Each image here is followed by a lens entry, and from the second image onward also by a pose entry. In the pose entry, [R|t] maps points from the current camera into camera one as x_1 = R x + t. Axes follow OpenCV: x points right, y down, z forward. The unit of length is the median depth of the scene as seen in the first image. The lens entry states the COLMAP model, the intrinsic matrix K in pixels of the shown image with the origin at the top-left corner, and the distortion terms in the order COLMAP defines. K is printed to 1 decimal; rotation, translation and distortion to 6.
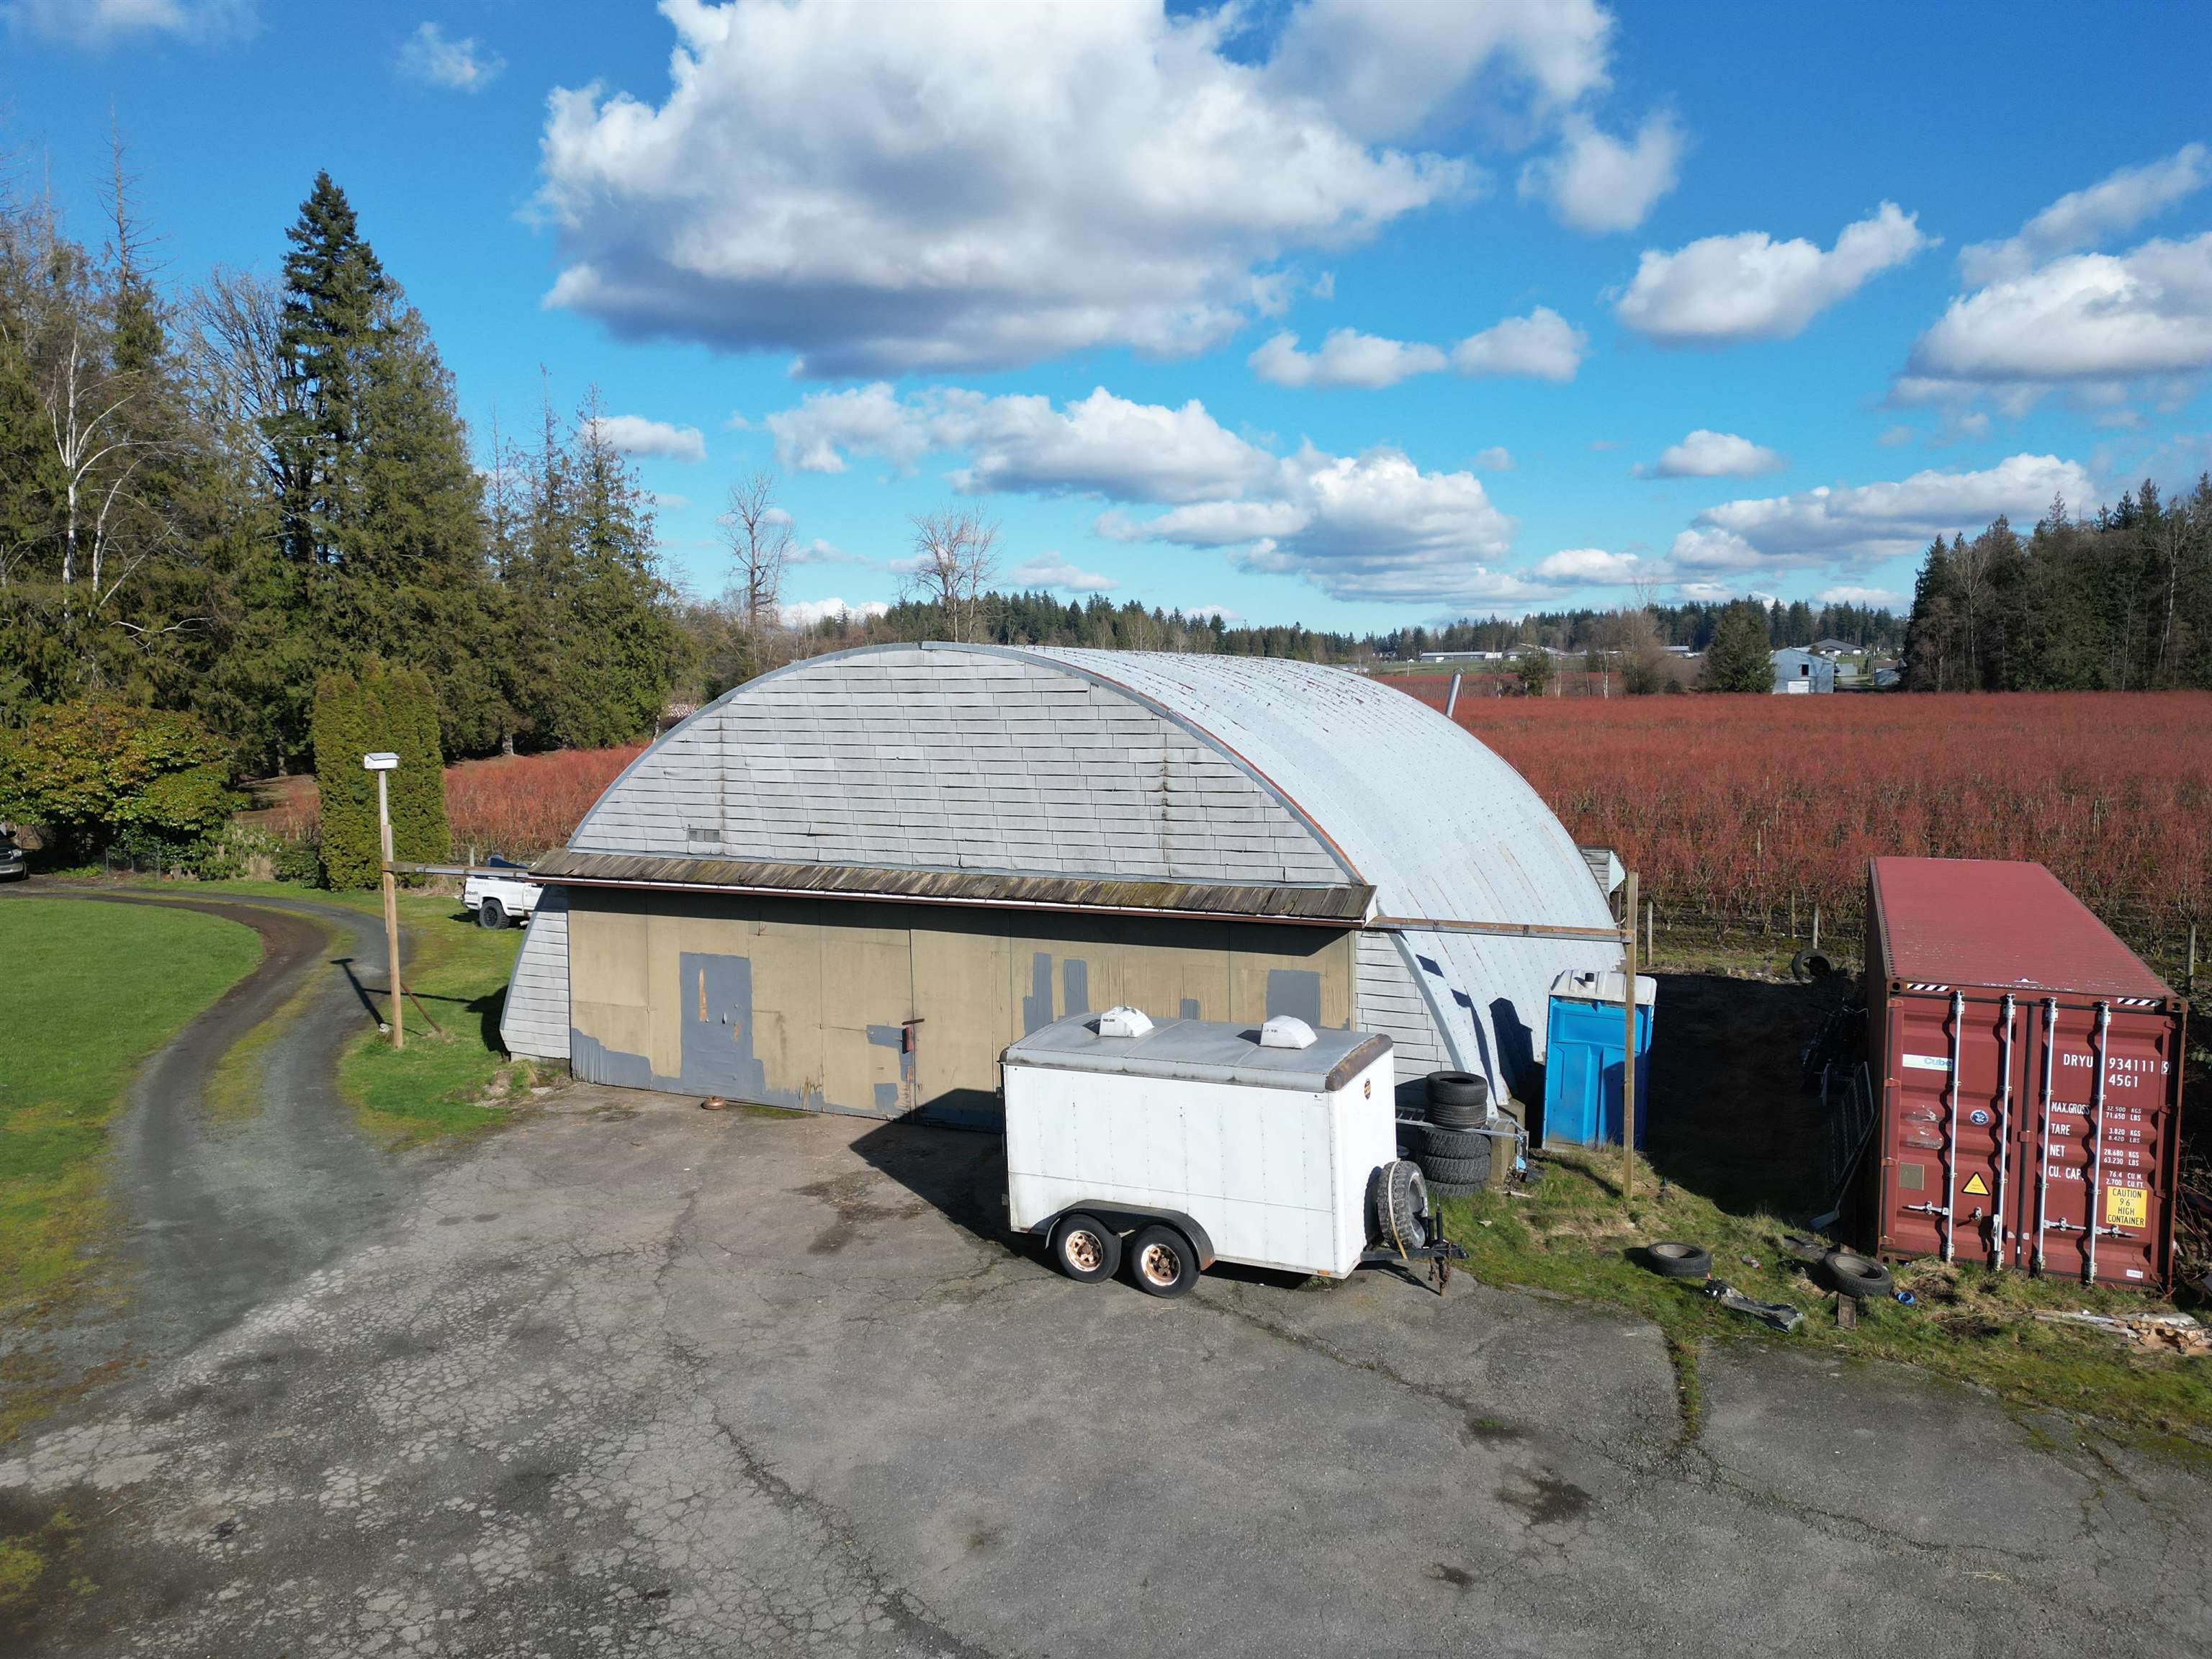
lens RADIAL K [[1530.8, 0, 1110.2], [0, 1530.8, 814.9], [0, 0, 1]] dist [0.095933, -0.099650]
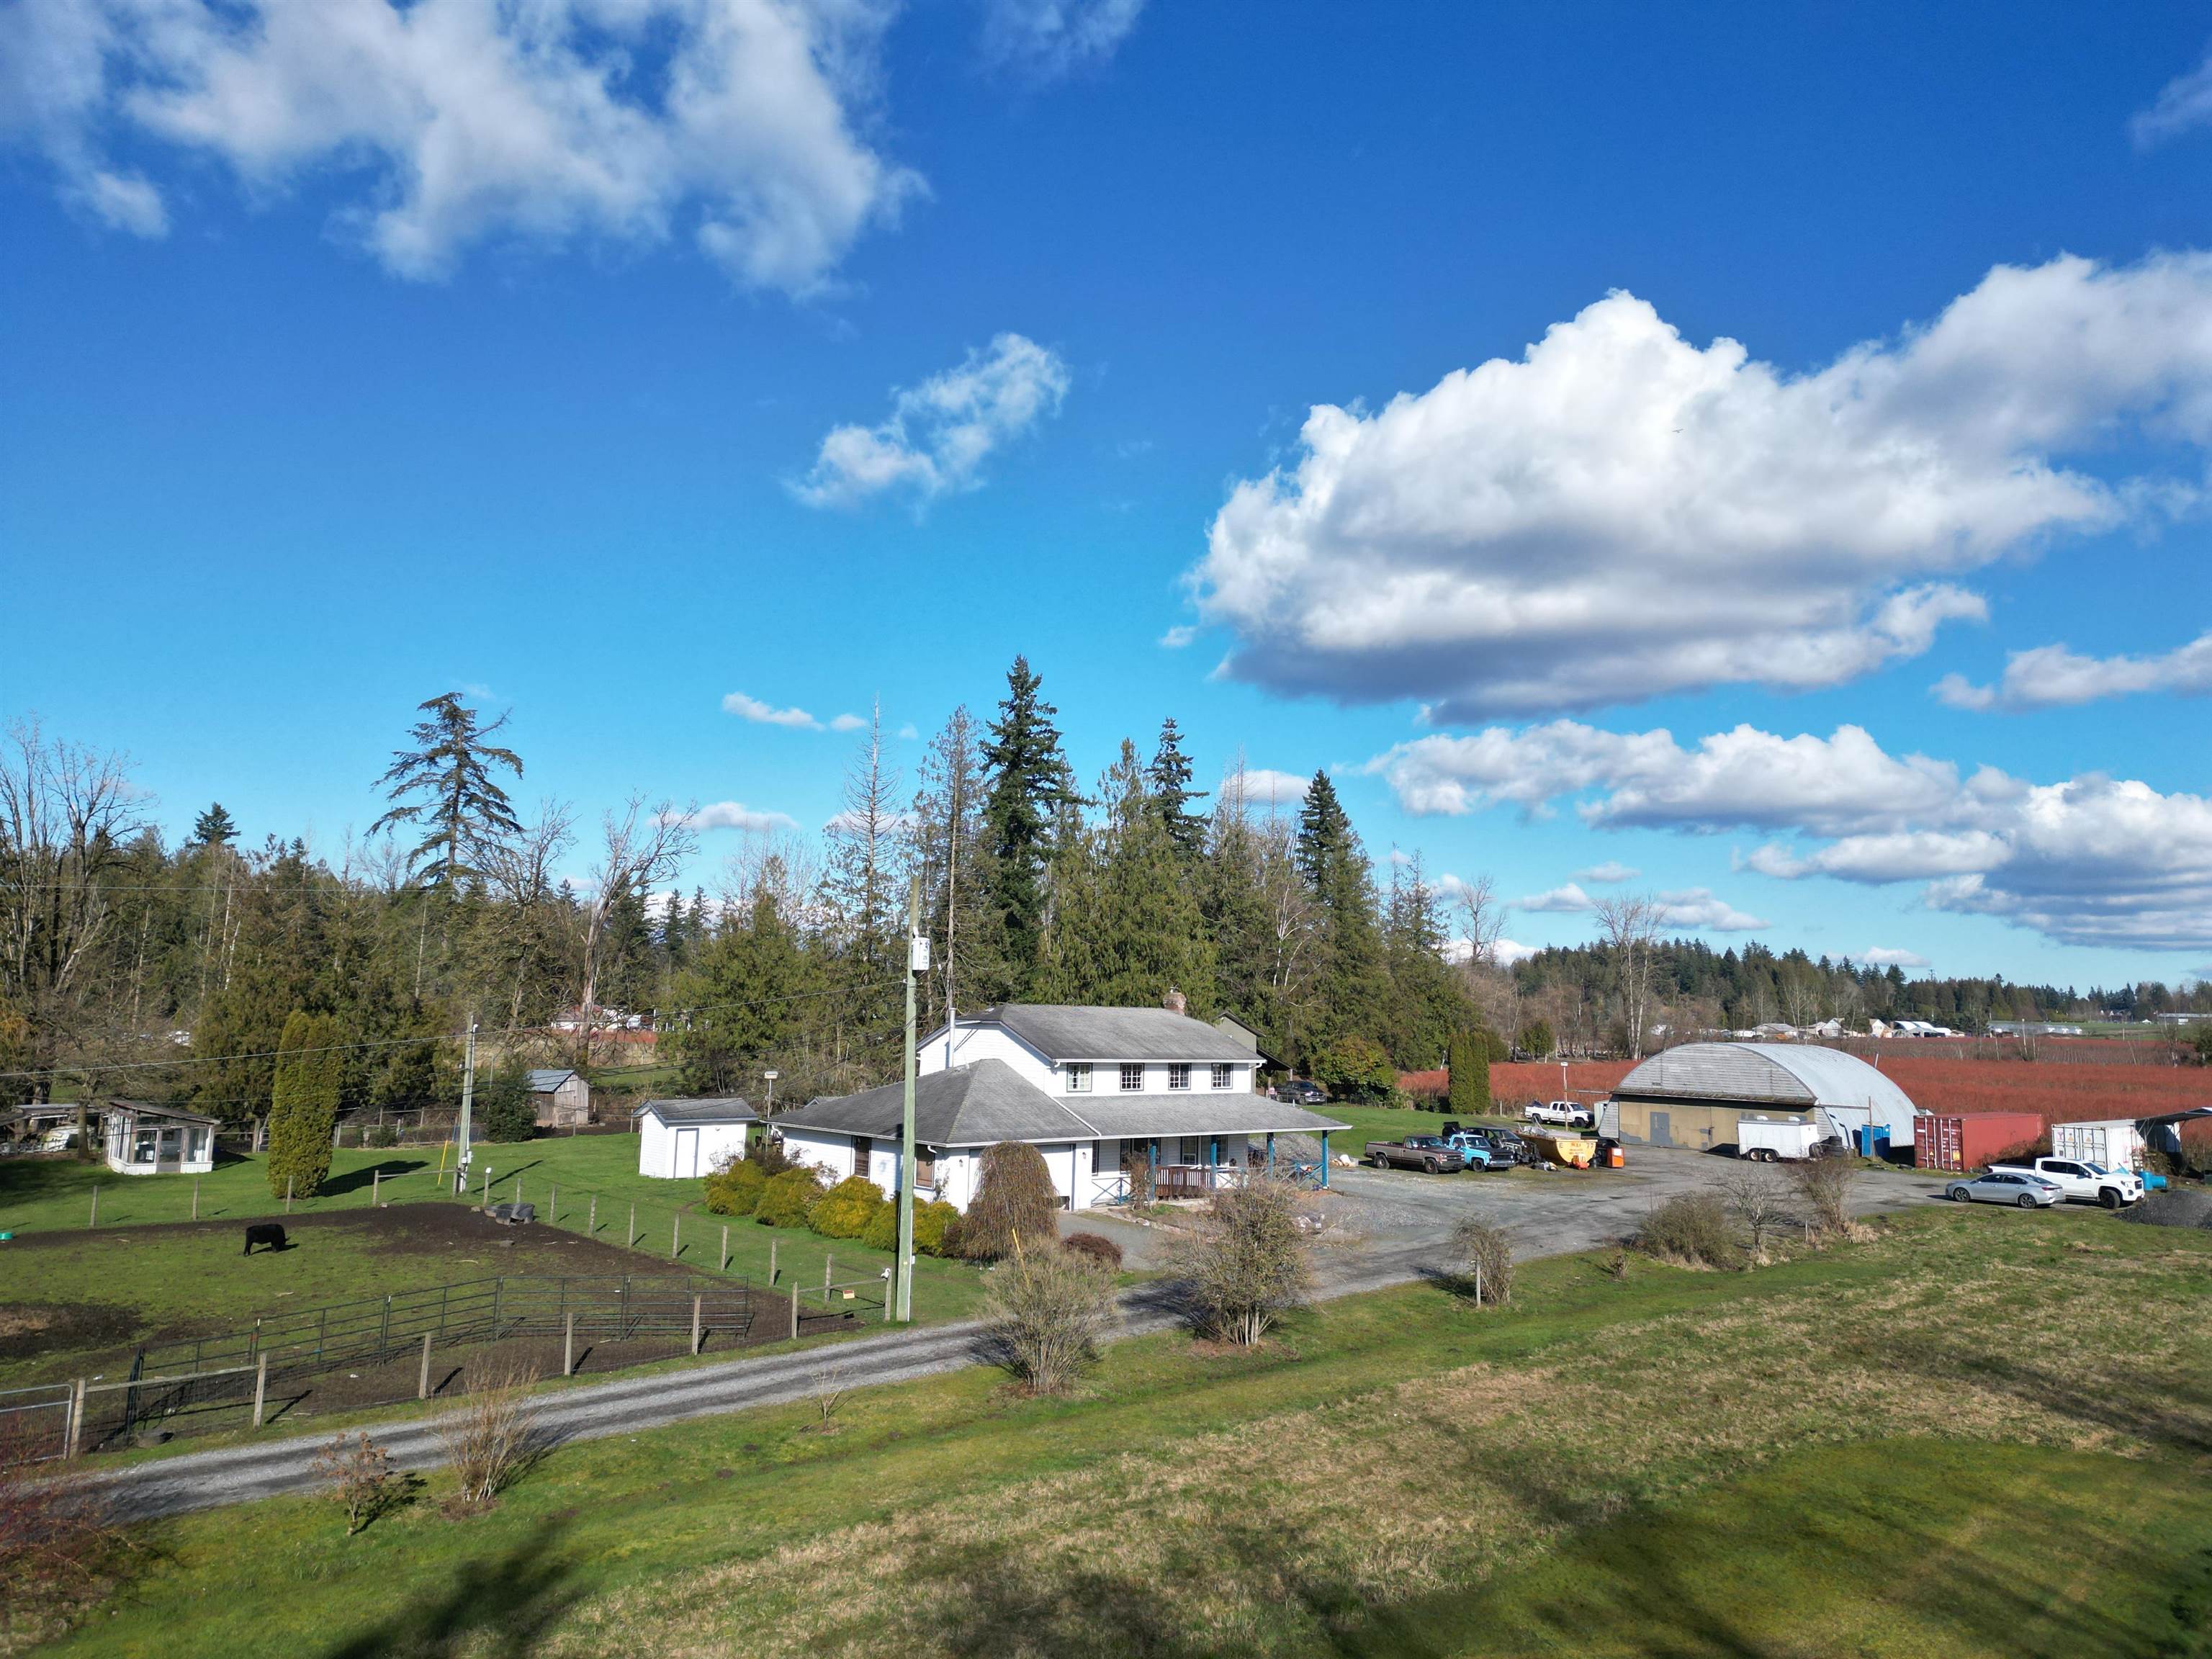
lens RADIAL K [[1530.8, 0, 1110.2], [0, 1530.8, 814.9], [0, 0, 1]] dist [0.095933, -0.099650]
pose [[0.921575, -0.019184, -0.387727, 0.006497], [-0.064754, 0.977189, -0.202260, 0.059337], [0.382763, 0.211504, 0.899310, -0.857598]]
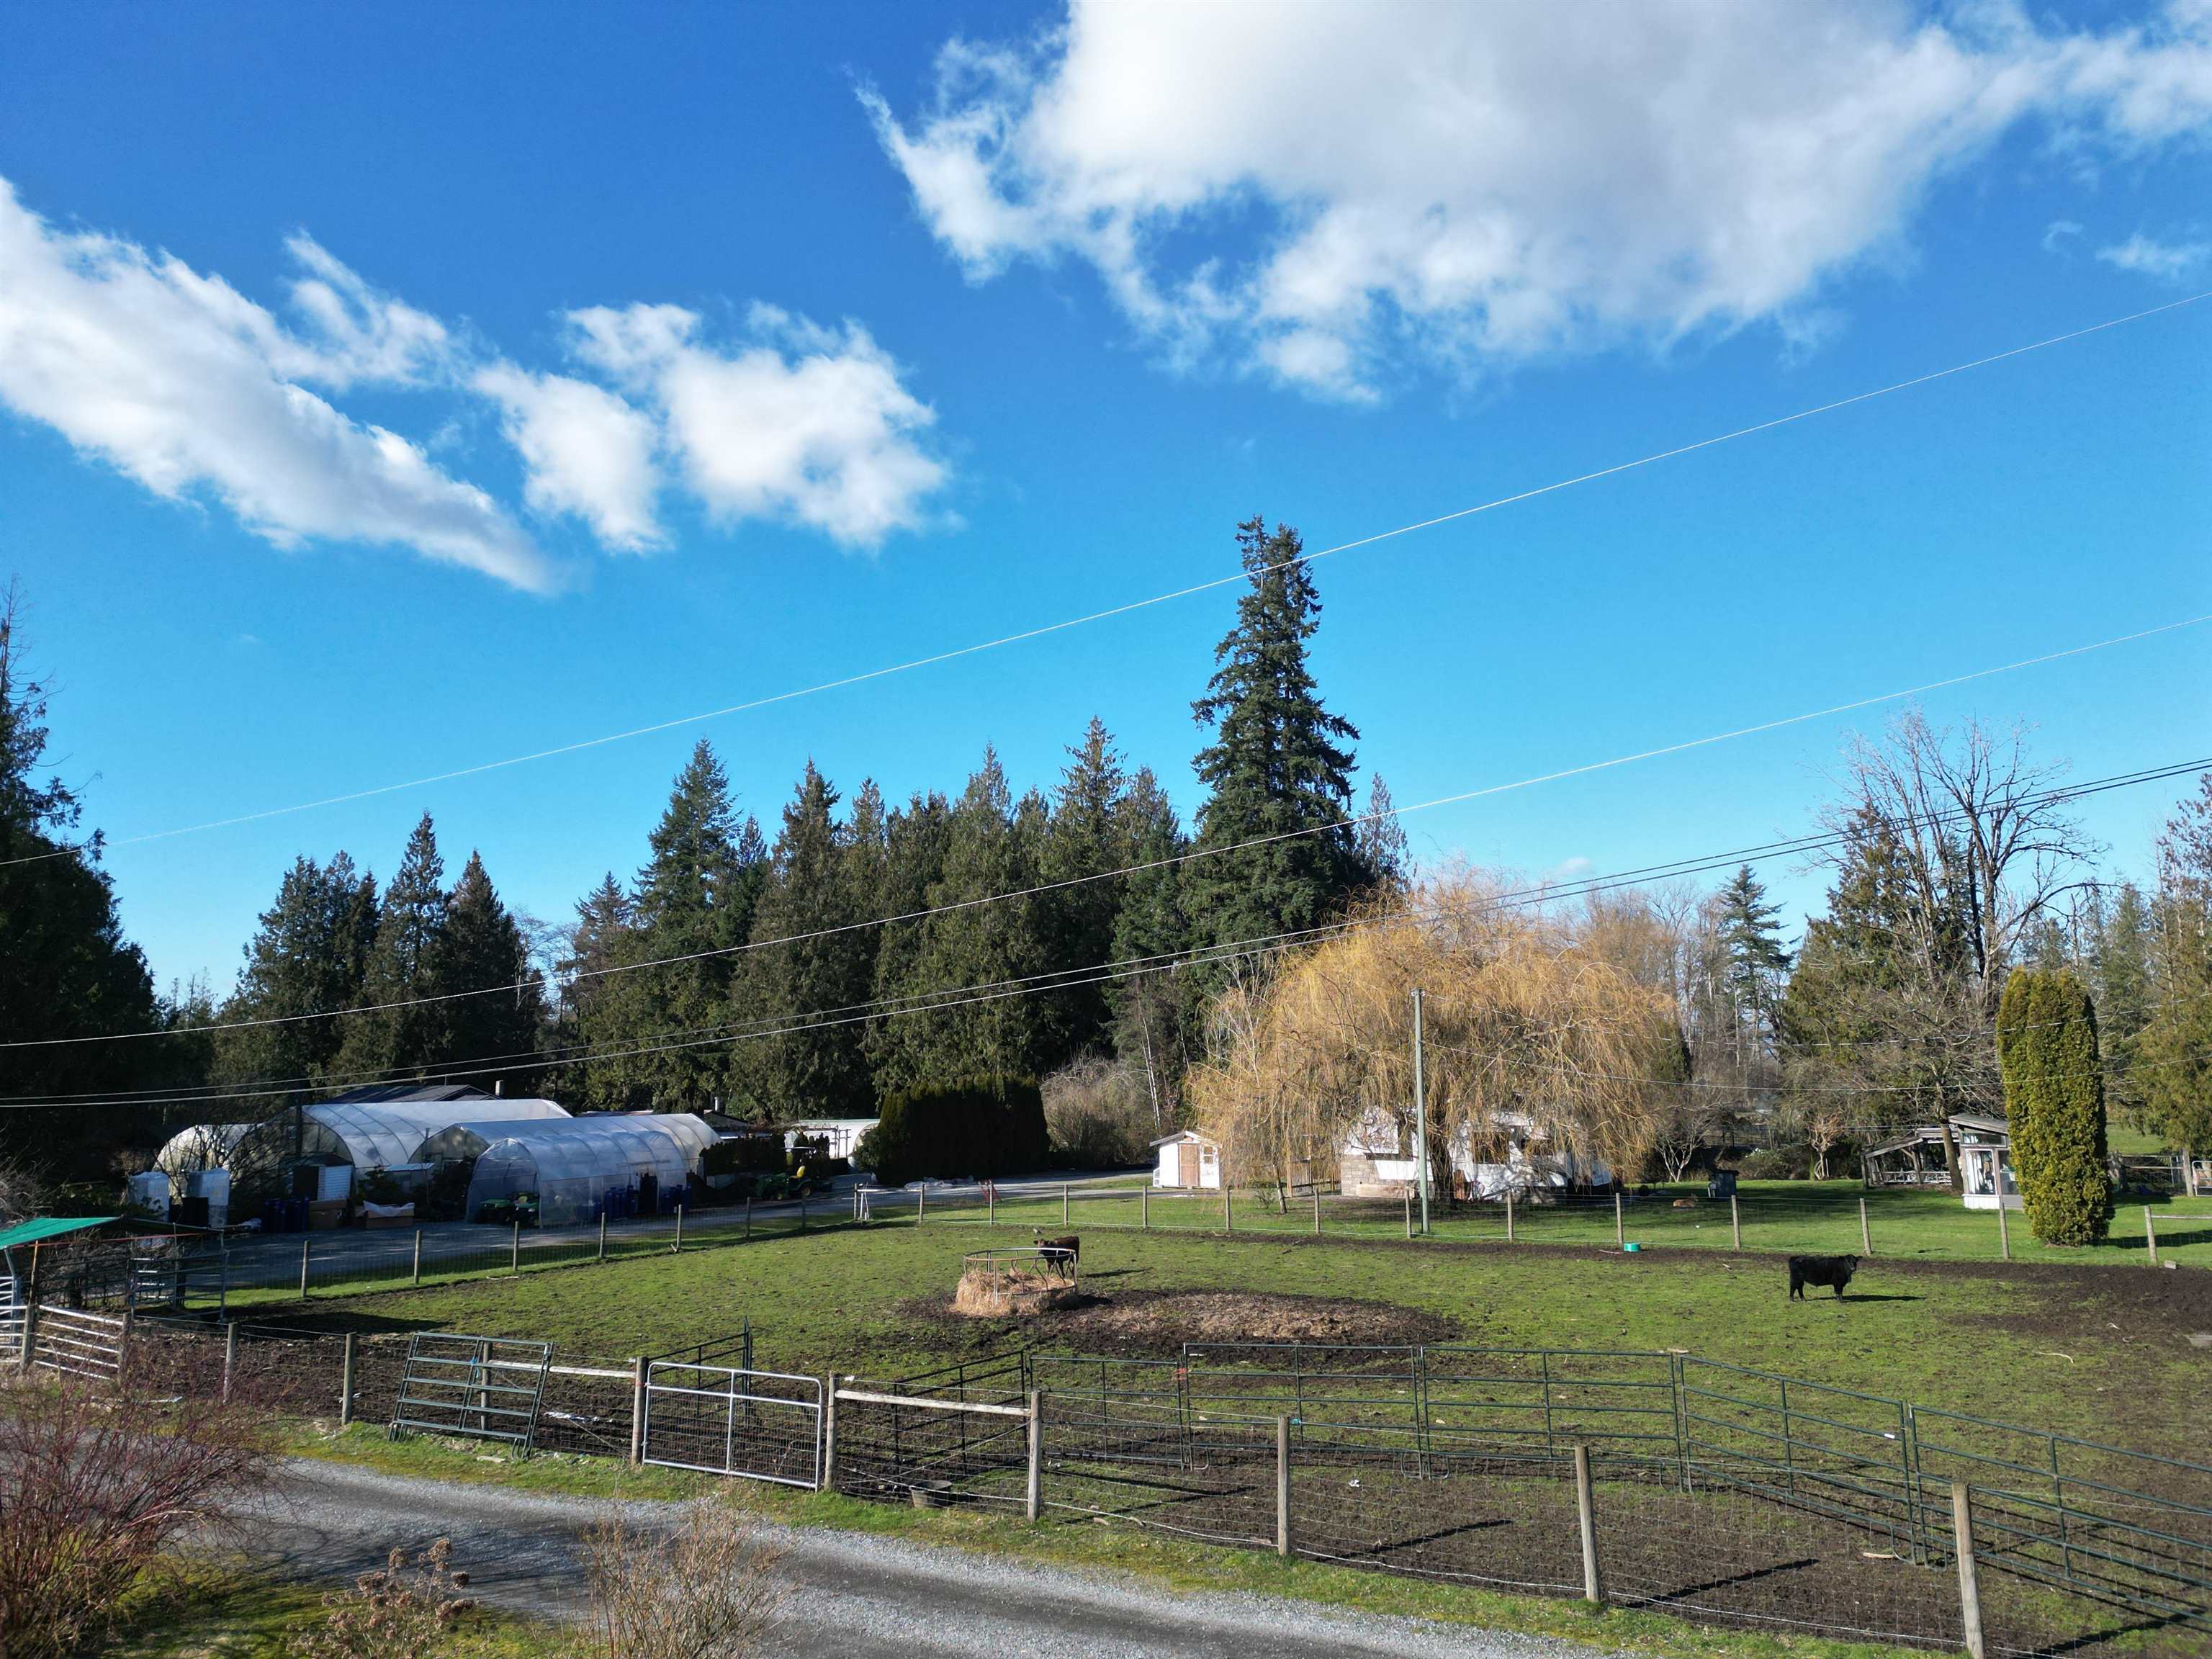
lens RADIAL K [[1530.8, 0, 1110.2], [0, 1530.8, 814.9], [0, 0, 1]] dist [0.095933, -0.099650]
pose [[-0.112531, -0.161526, -0.980432, -0.083351], [-0.069437, 0.985565, -0.154402, 0.072889], [0.991219, 0.050703, -0.122122, -0.582422]]
